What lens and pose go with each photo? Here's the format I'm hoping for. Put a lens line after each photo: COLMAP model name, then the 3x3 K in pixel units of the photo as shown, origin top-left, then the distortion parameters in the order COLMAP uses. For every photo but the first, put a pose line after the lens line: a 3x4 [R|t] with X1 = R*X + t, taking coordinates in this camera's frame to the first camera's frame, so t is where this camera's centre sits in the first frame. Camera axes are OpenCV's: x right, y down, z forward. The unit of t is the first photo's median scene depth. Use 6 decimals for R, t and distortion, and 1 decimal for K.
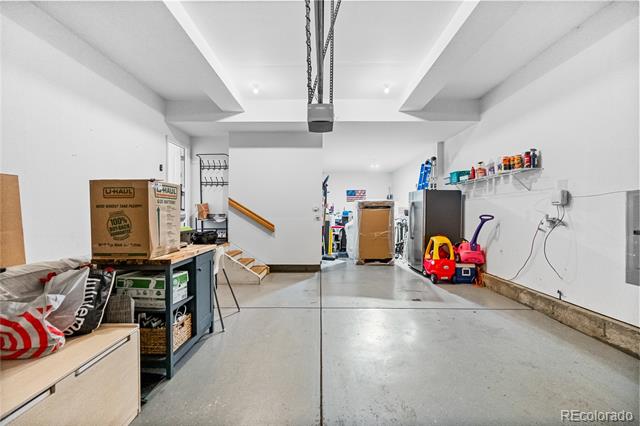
lens RADIAL K [[280.7, 0, 322.4], [0, 280.7, 207.2], [0, 0, 1]] dist [-0.001630, -0.000192]
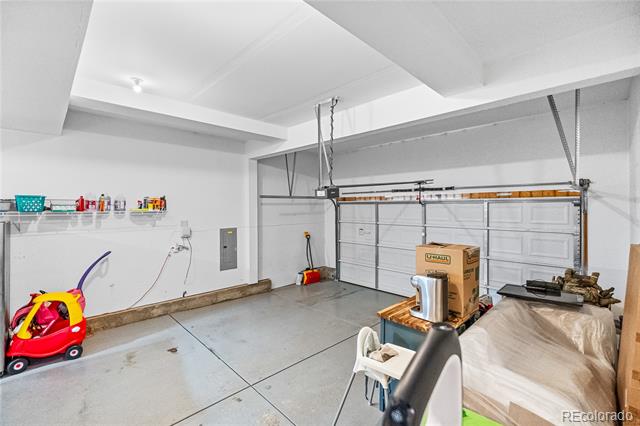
lens RADIAL K [[280.7, 0, 322.4], [0, 280.7, 207.2], [0, 0, 1]] dist [-0.001630, -0.000192]
pose [[-0.703902, -0.003016, 0.710291, -0.721668], [-0.020209, 0.999671, -0.015782, -0.147138], [-0.710010, -0.025463, -0.703731, 1.405846]]
